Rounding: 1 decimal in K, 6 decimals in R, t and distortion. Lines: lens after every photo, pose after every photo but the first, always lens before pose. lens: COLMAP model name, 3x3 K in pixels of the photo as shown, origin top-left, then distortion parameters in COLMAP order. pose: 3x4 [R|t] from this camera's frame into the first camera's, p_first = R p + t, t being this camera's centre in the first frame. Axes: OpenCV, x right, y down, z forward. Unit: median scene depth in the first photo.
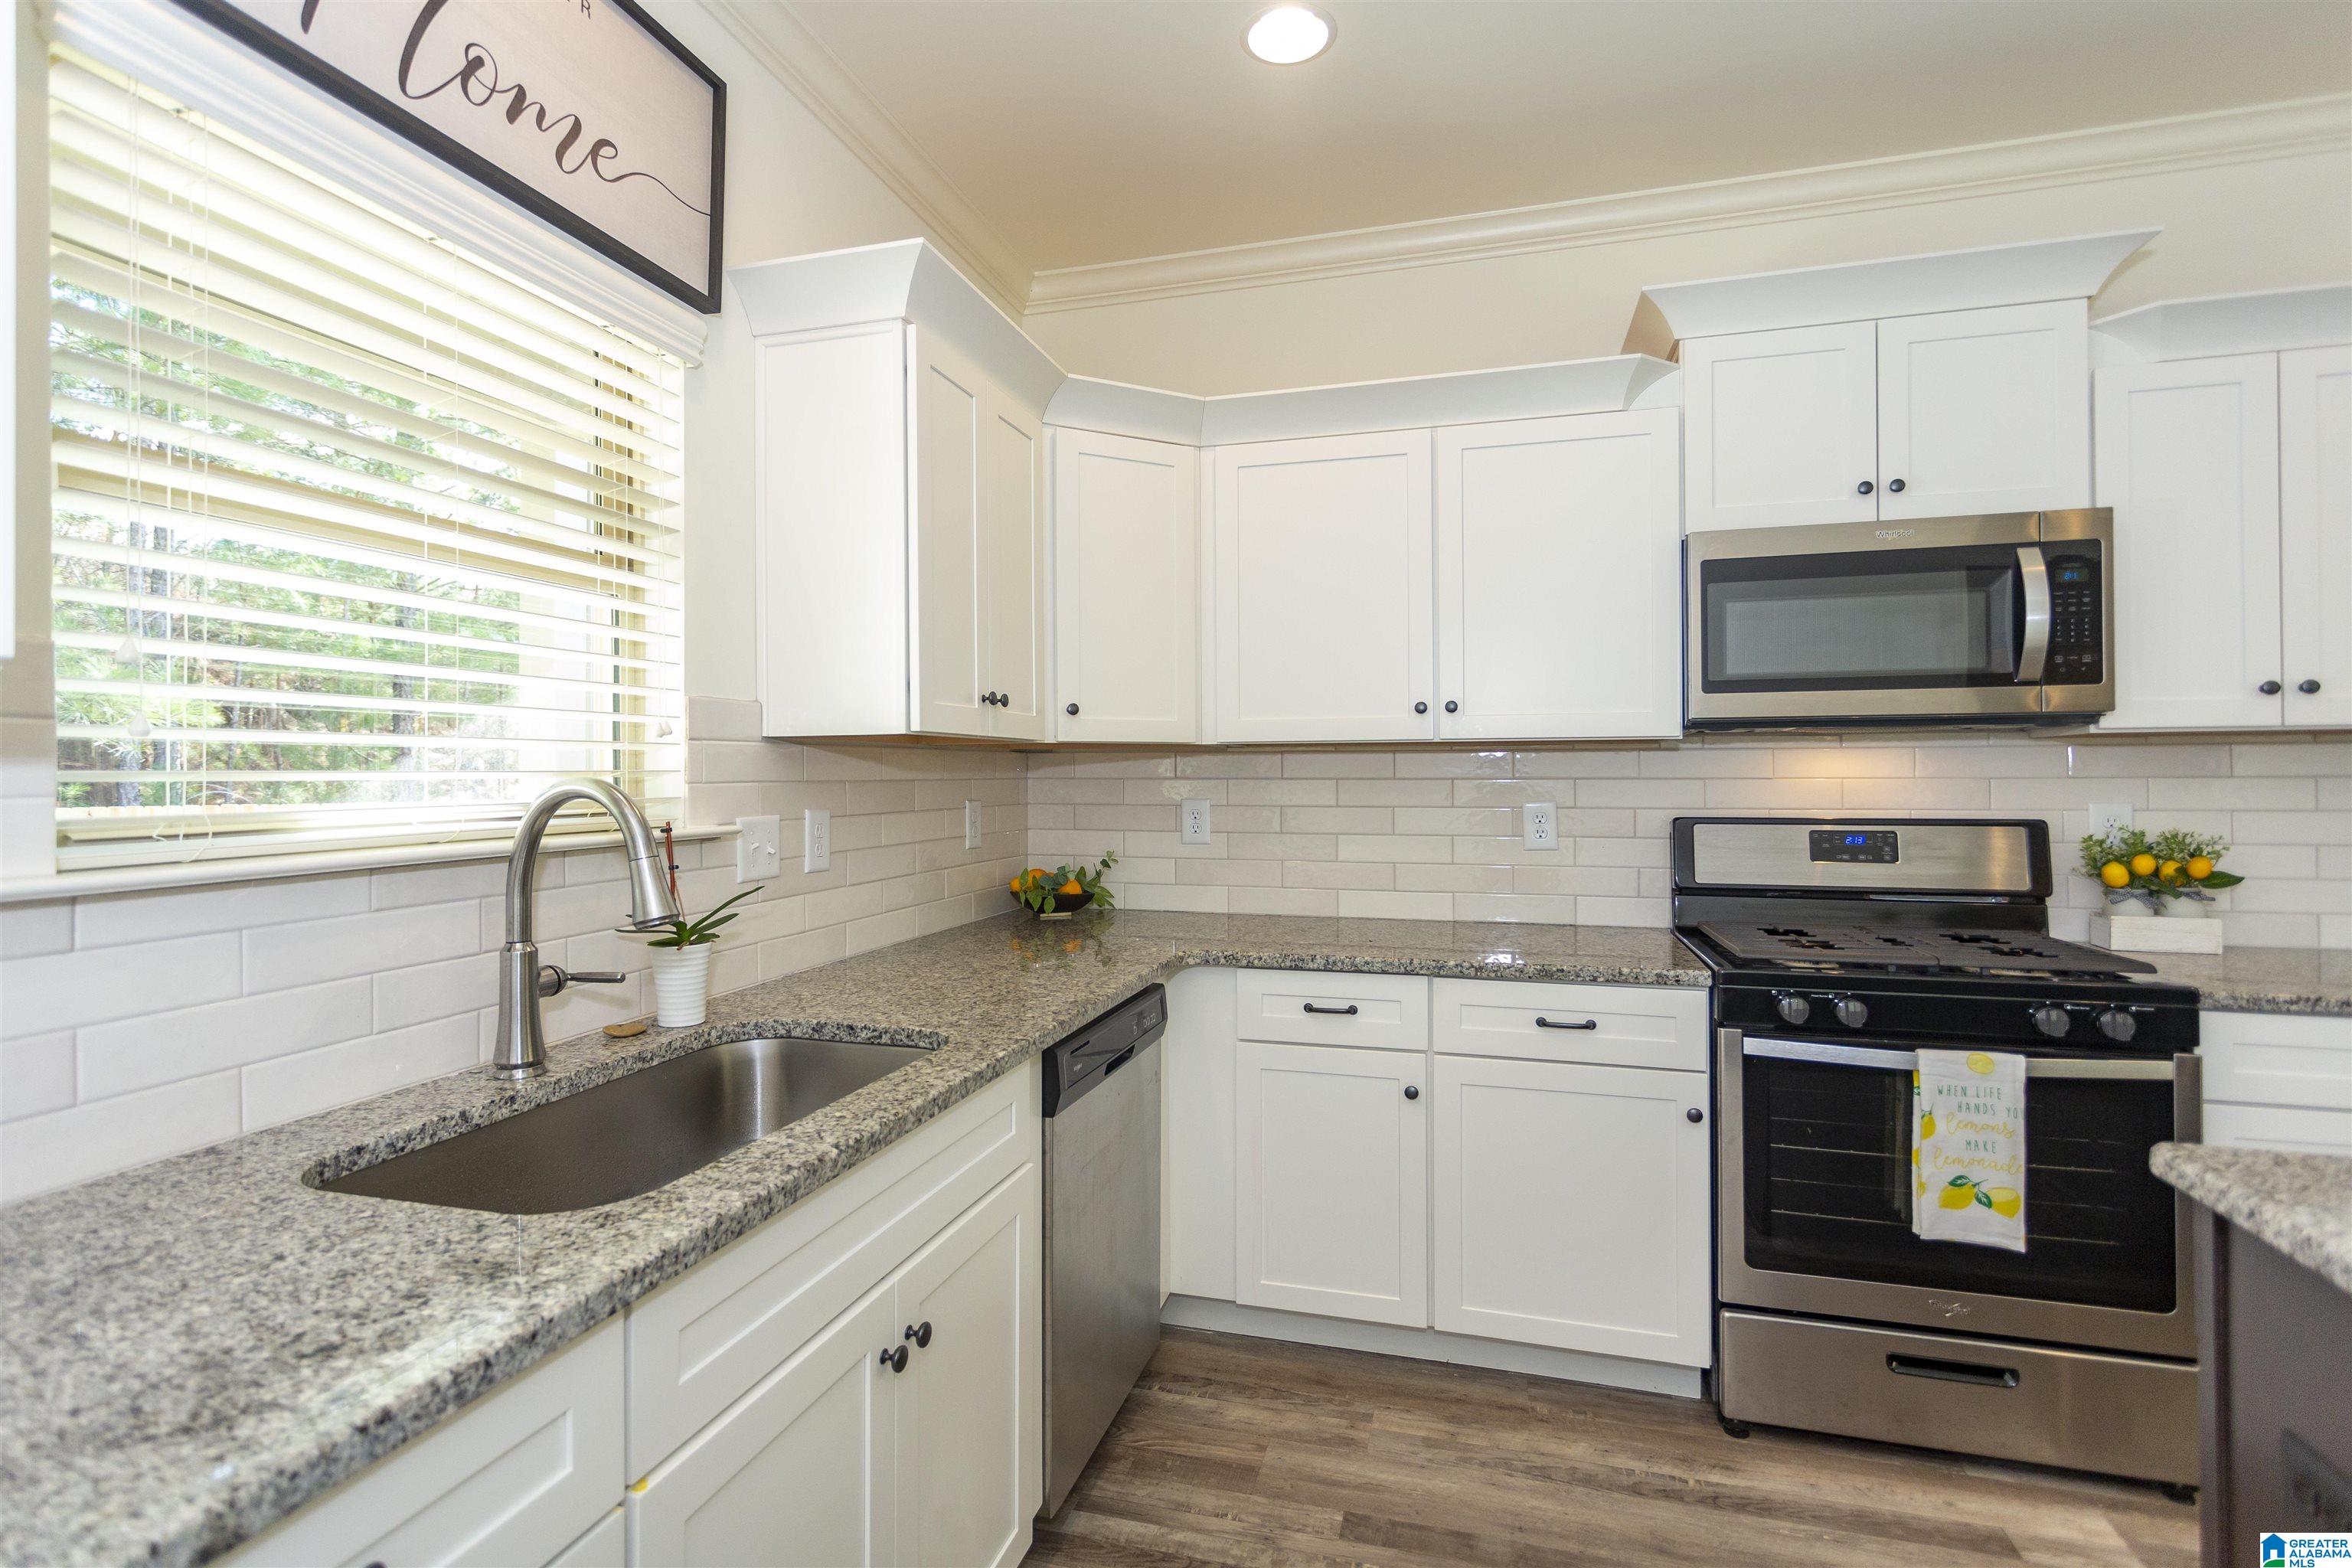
lens RADIAL K [[1120.5, 0, 1159.7], [0, 1120.5, 774.3], [0, 0, 1]] dist [0.013084, -0.000090]
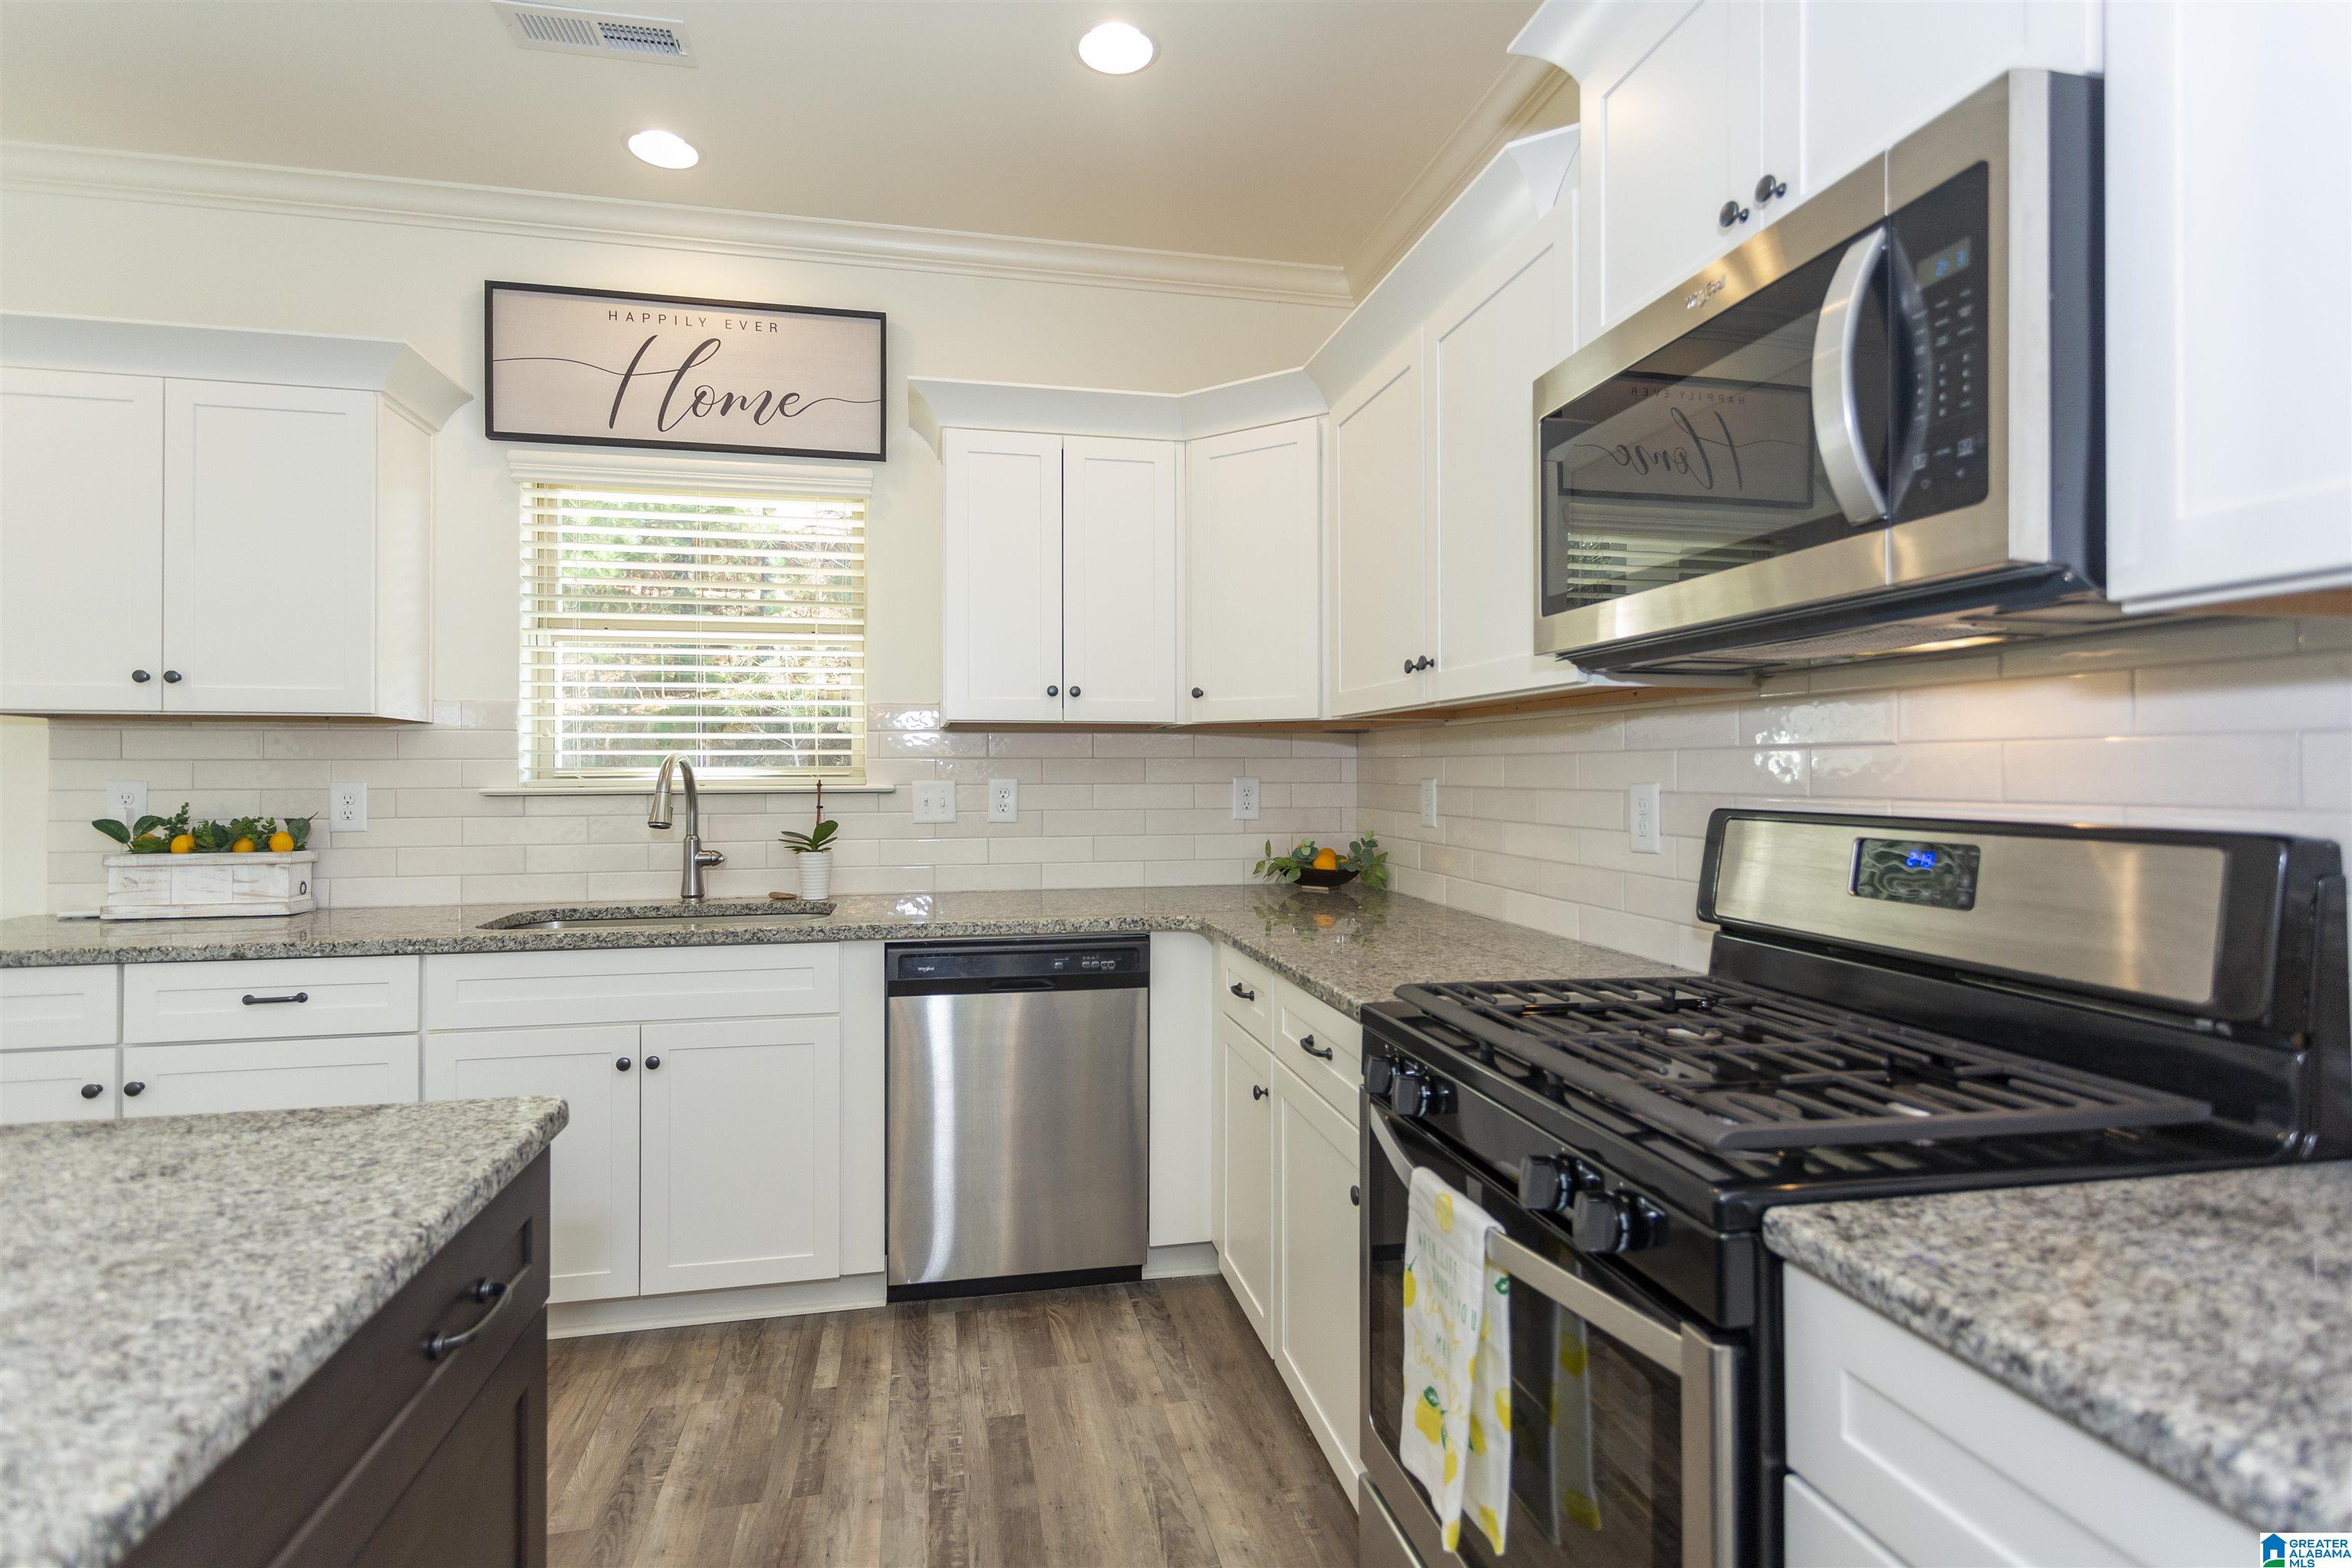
lens RADIAL K [[1120.5, 0, 1158.7], [0, 1120.5, 777.0], [0, 0, 1]] dist [0.013084, -0.000090]
pose [[0.475259, 0.007072, -0.879817, 1.043744], [-0.001095, 0.999972, 0.007446, 0.019901], [0.879845, -0.002575, 0.475253, 0.521647]]
